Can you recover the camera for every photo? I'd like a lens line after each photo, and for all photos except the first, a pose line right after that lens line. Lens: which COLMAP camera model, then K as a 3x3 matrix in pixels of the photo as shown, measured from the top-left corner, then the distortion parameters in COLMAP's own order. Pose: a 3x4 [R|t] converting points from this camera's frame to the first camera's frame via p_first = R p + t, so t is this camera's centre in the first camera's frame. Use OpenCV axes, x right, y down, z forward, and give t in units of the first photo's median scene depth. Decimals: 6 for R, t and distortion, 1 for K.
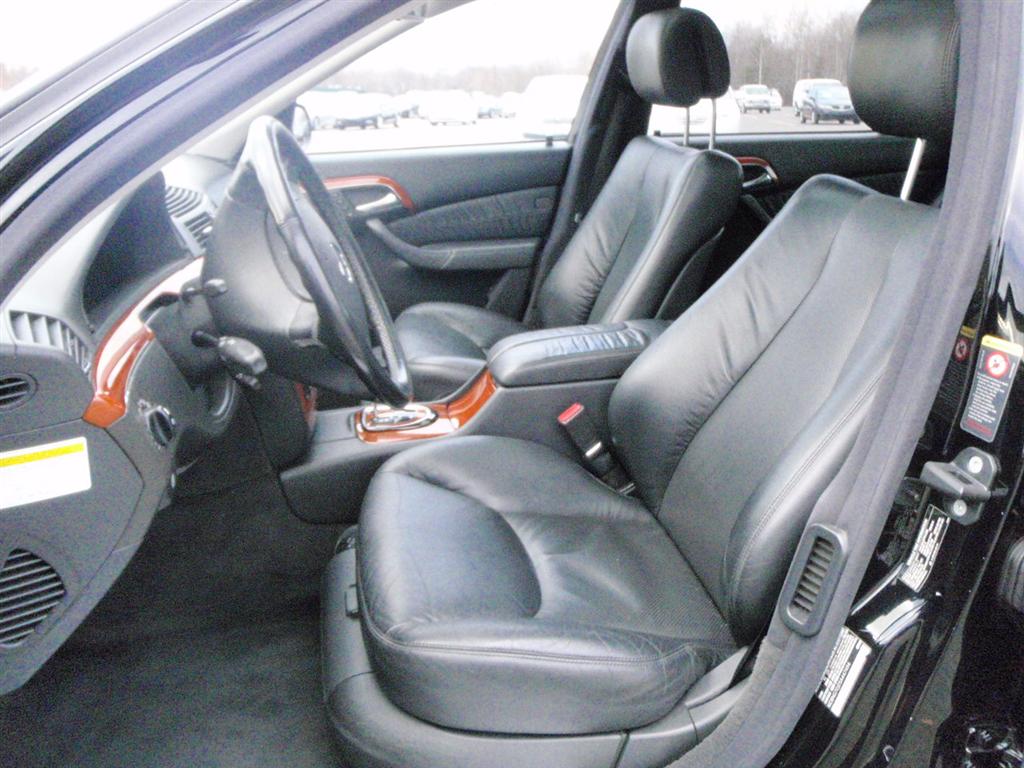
lens RADIAL K [[858.2, 0, 515.1], [0, 858.2, 370.4], [0, 0, 1]] dist [-0.087387, 0.066752]
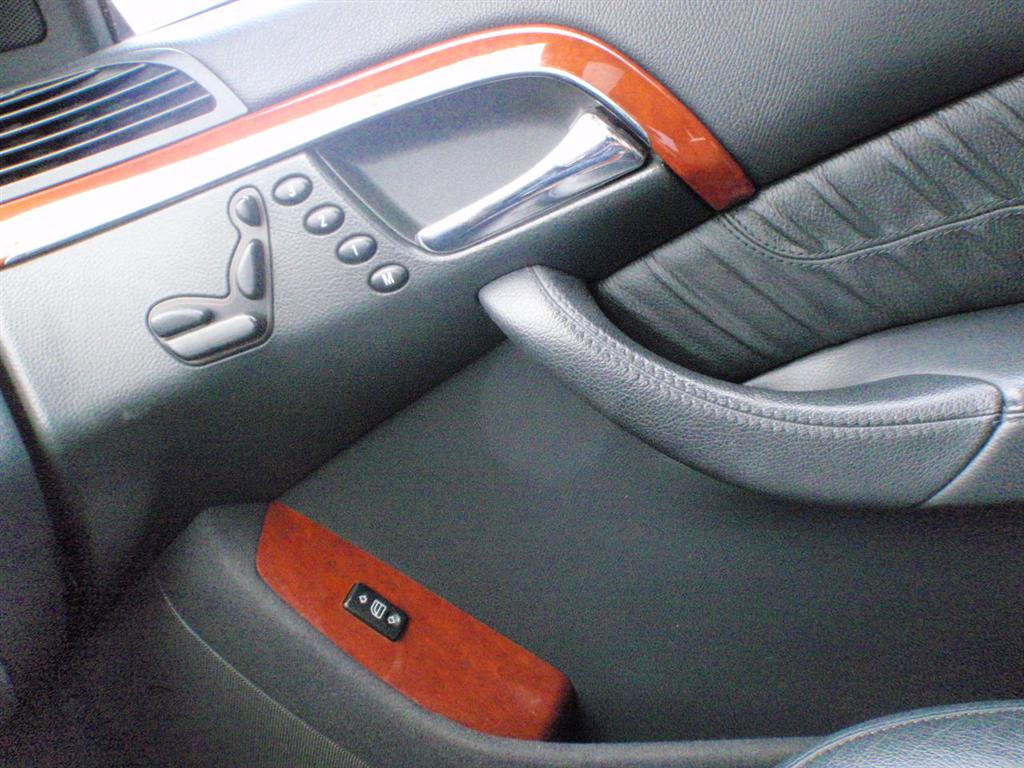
lens RADIAL K [[858.2, 0, 515.1], [0, 858.2, 370.4], [0, 0, 1]] dist [-0.087387, 0.066752]
pose [[0.898942, -0.100751, -0.426326, -0.091179], [0.130128, 0.990679, 0.040265, -0.166389], [0.418295, -0.091672, 0.903673, 0.841391]]
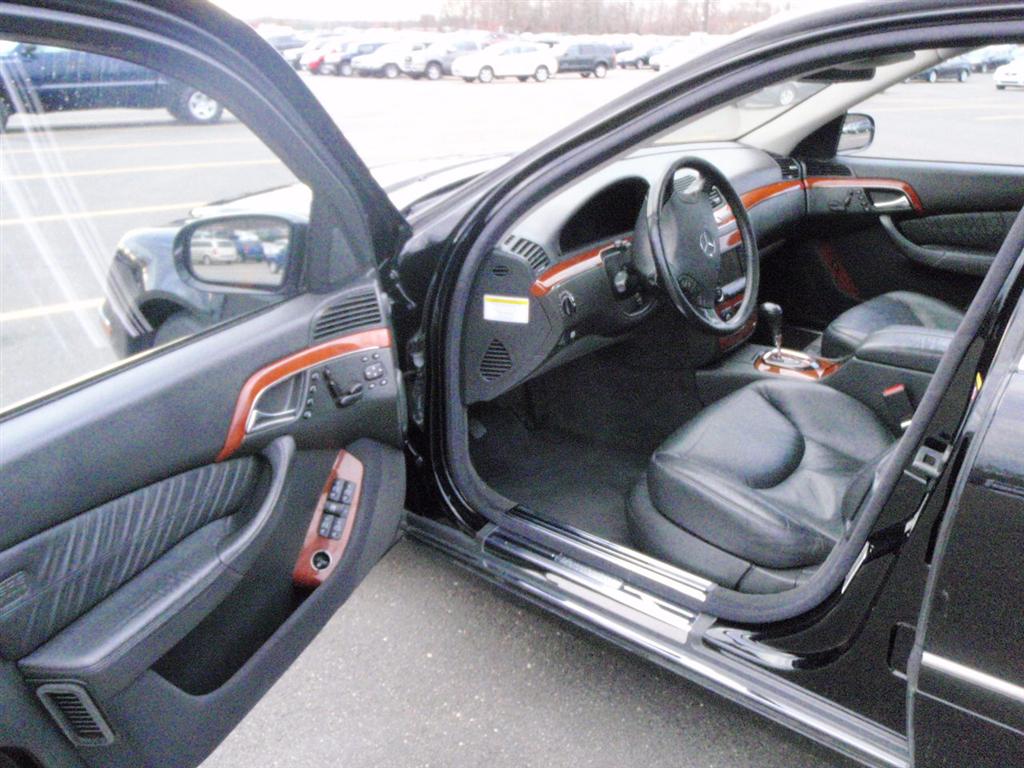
lens RADIAL K [[858.2, 0, 515.1], [0, 858.2, 370.4], [0, 0, 1]] dist [-0.087387, 0.066752]
pose [[0.663513, 0.271831, -0.697036, 0.386579], [-0.232246, 0.960470, 0.153489, -0.027793], [0.711205, 0.060042, 0.700416, -0.208725]]
